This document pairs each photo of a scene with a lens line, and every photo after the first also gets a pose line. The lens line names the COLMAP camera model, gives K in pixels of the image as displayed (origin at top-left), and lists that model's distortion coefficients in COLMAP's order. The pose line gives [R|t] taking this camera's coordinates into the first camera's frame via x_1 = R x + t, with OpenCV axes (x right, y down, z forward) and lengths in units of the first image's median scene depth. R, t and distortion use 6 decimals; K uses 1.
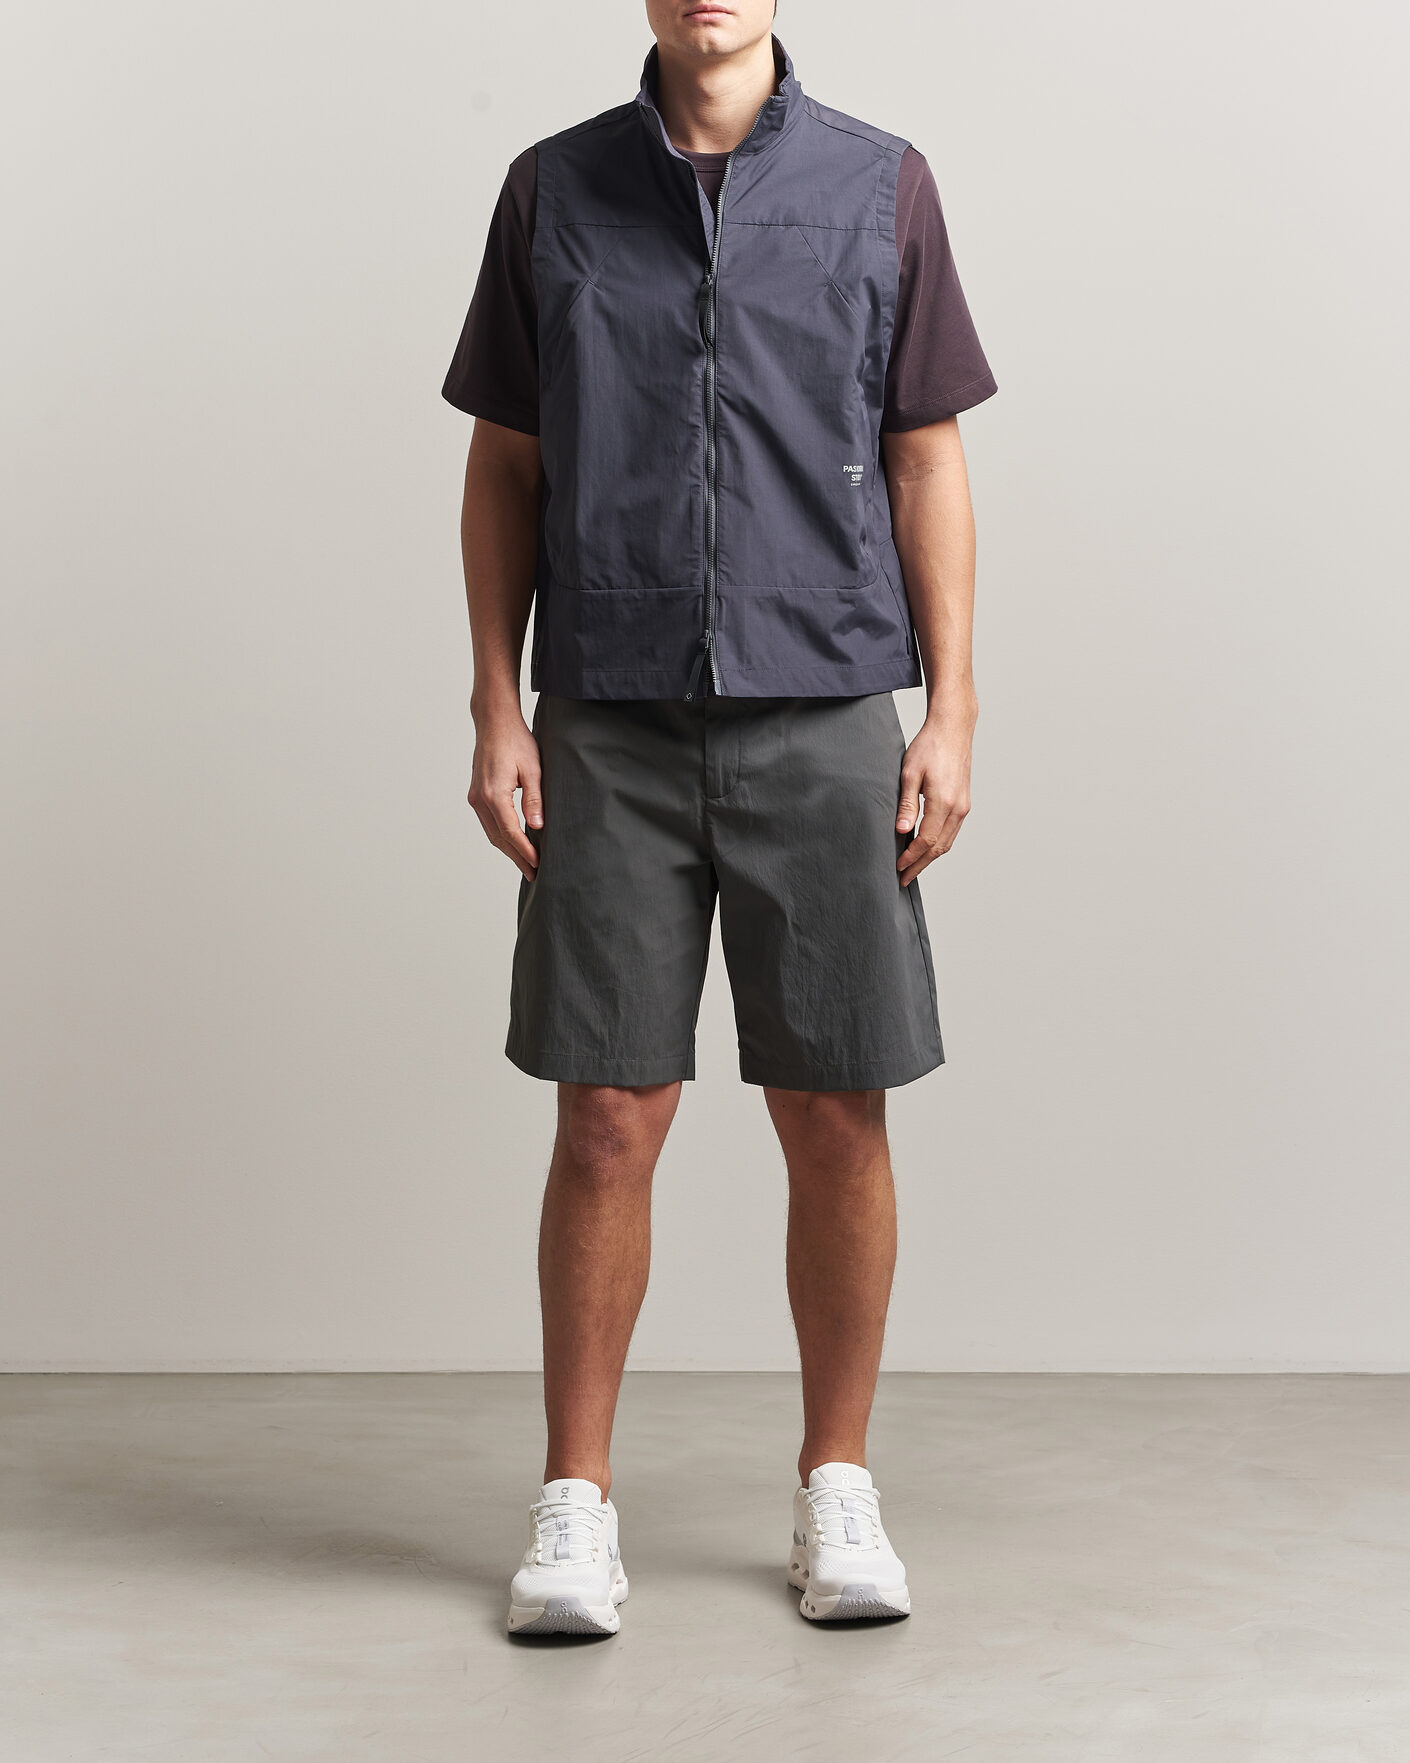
lens RADIAL K [[10502.7, 0, 703.8], [0, 10502.7, 881.9], [0, 0, 1]] dist [-0.479651, 0.000000]
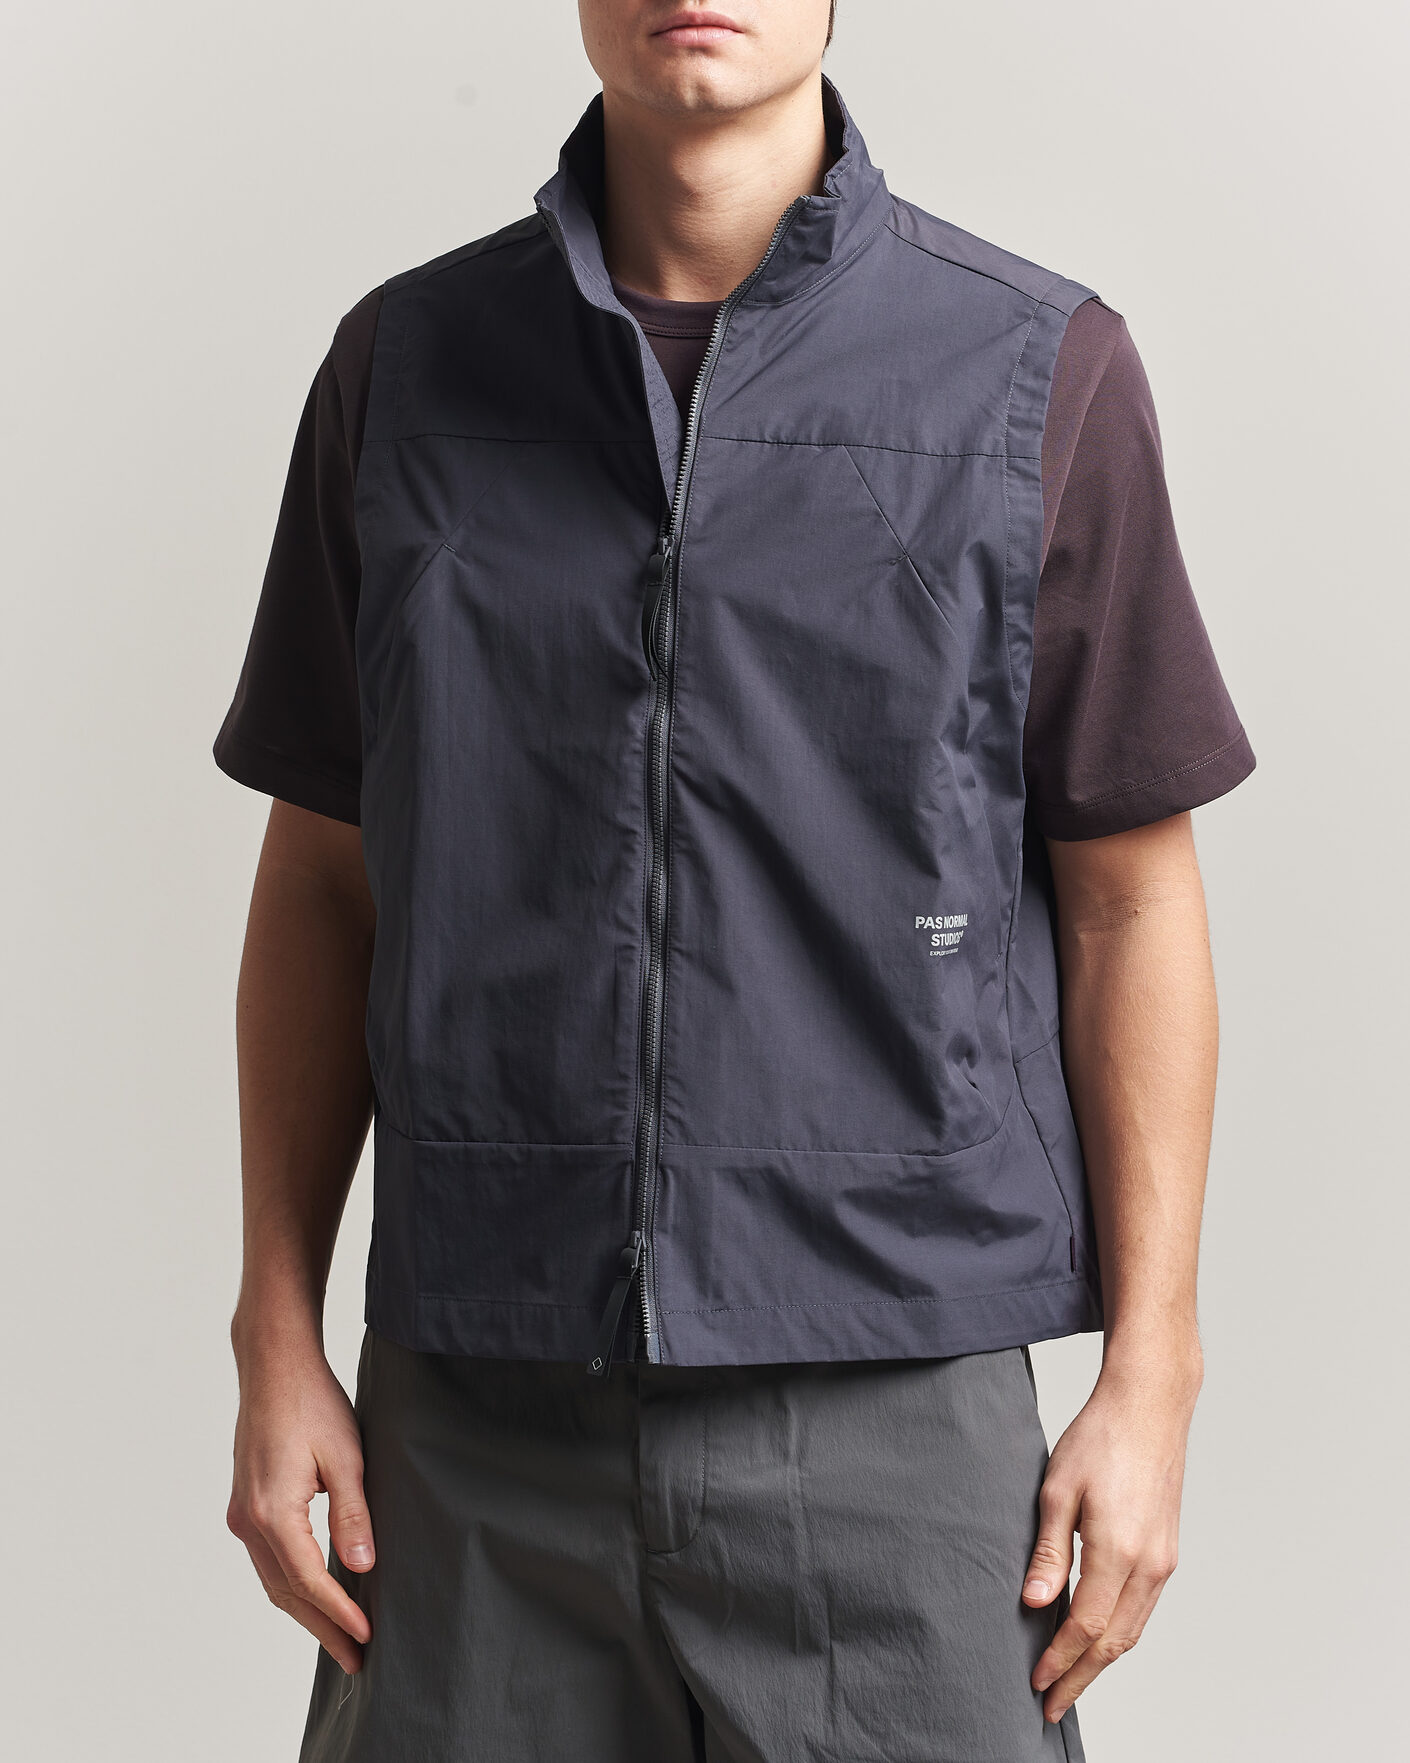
lens RADIAL K [[10502.7, 0, 705.7], [0, 10502.7, 881.1], [0, 0, 1]] dist [-0.479651, 0.000000]
pose [[0.996791, 0.023175, -0.076615, 0.042074], [-0.024906, 0.999454, -0.021719, -0.029709], [0.076070, 0.023557, 0.996824, 0.484017]]
